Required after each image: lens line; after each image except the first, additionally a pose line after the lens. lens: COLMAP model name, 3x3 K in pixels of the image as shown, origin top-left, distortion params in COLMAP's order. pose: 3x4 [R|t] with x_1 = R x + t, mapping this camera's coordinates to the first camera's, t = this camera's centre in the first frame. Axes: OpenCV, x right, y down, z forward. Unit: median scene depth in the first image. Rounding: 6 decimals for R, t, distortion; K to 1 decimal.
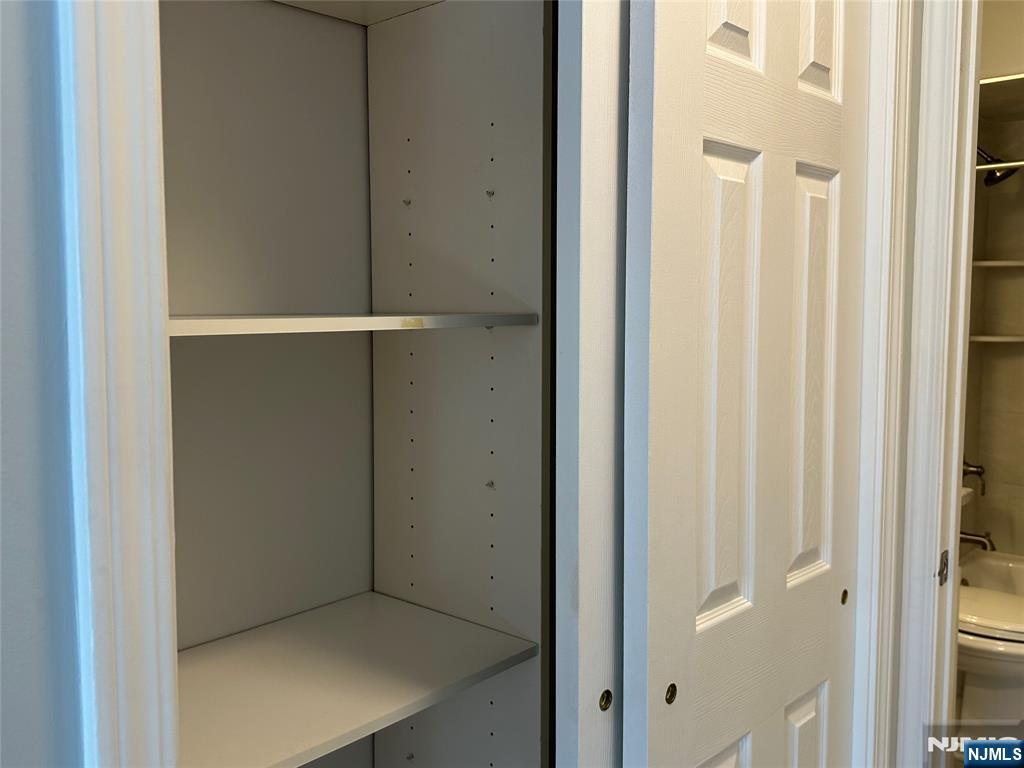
lens RADIAL K [[897.7, 0, 509.6], [0, 897.7, 385.9], [0, 0, 1]] dist [0.109314, -0.177392]
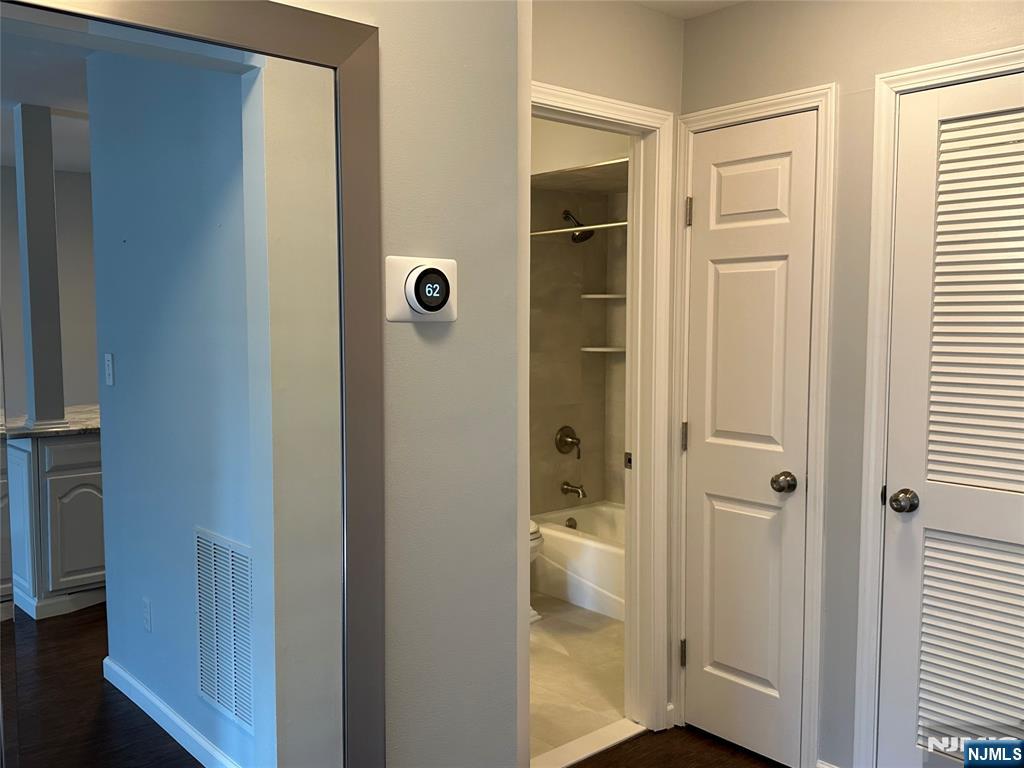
lens RADIAL K [[897.7, 0, 517.7], [0, 897.7, 385.5], [0, 0, 1]] dist [0.109314, -0.177392]
pose [[0.993063, 0.009469, -0.117204, 0.590077], [-0.010465, 0.999914, -0.007885, 0.017398], [0.117119, 0.009057, 0.993077, -0.408182]]
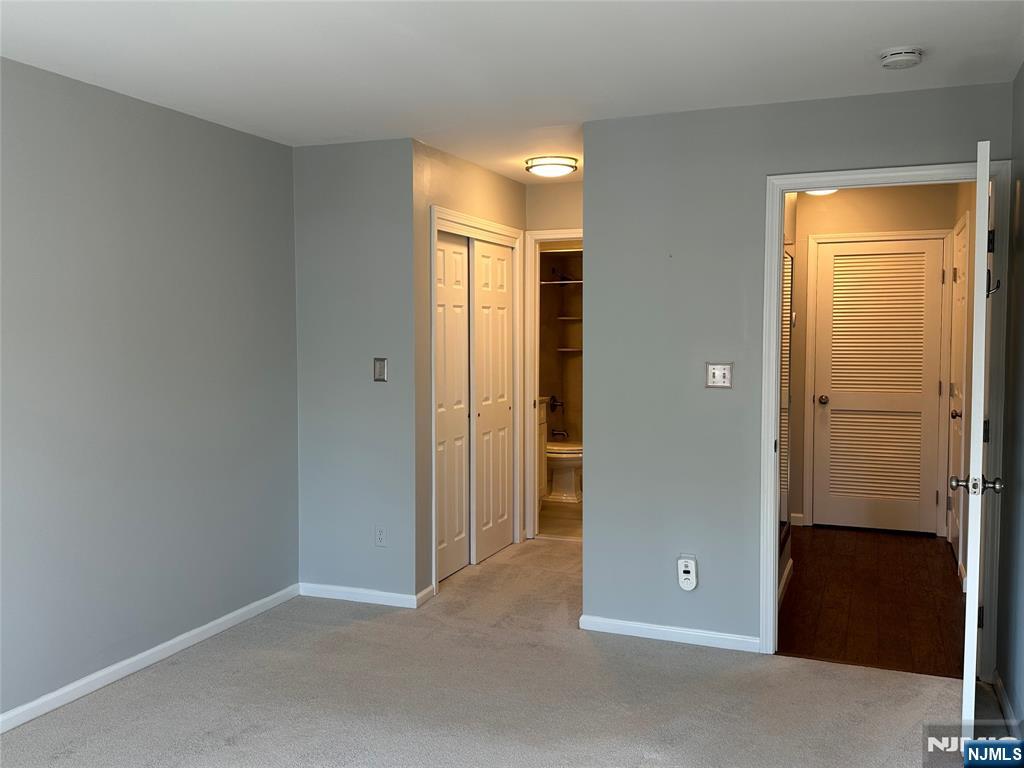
lens RADIAL K [[897.7, 0, 507.1], [0, 897.7, 382.6], [0, 0, 1]] dist [0.109314, -0.177392]
pose [[0.938407, -0.021193, 0.344881, -0.437747], [0.031511, 0.999207, -0.024339, 0.089691], [-0.344092, 0.033707, 0.938331, -1.176647]]
